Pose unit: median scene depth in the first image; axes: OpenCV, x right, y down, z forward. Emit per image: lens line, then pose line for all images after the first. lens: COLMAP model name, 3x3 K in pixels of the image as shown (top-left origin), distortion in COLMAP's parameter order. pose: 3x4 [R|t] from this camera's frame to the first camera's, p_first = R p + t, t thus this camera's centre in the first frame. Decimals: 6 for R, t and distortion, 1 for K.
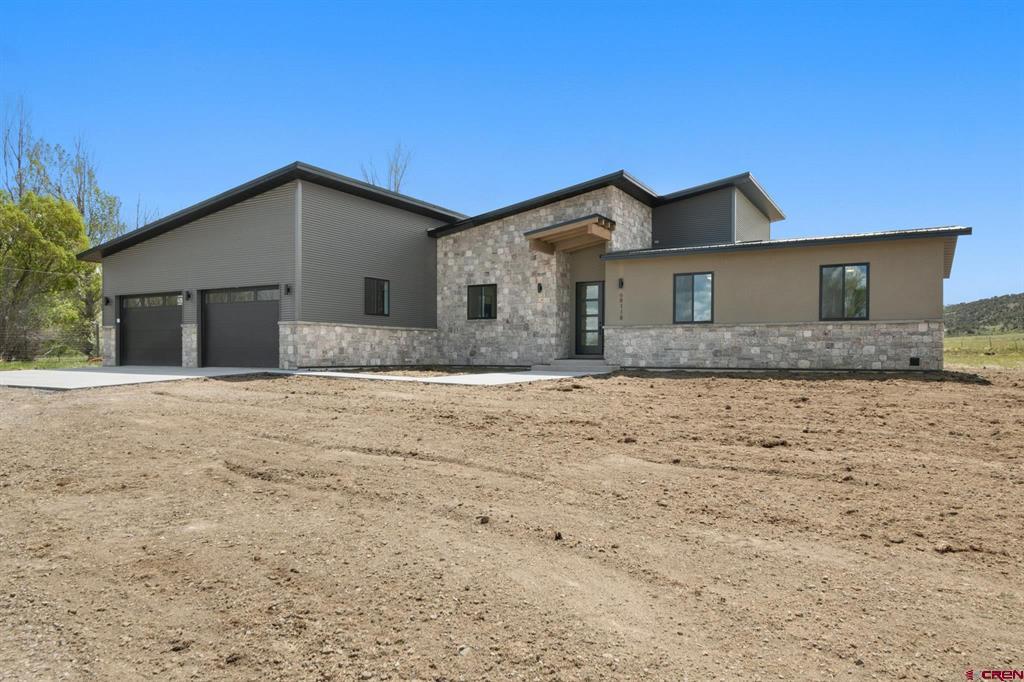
lens RADIAL K [[683.1, 0, 514.0], [0, 683.1, 342.1], [0, 0, 1]] dist [0.040354, -0.002407]
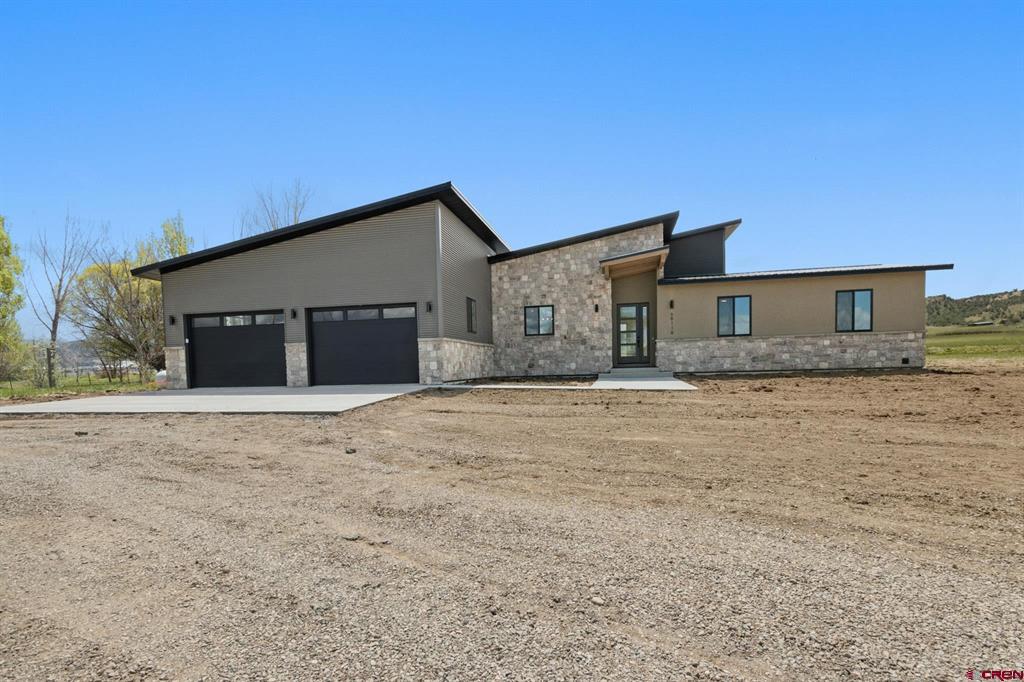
lens RADIAL K [[527.3, 0, 515.5], [0, 527.3, 372.9], [0, 0, 1]] dist [0.003867, 0.000540]
pose [[0.954285, -0.031368, 0.297247, -0.394938], [0.023326, 0.999261, 0.030565, 0.001166], [-0.297986, -0.022234, 0.954311, 0.183399]]
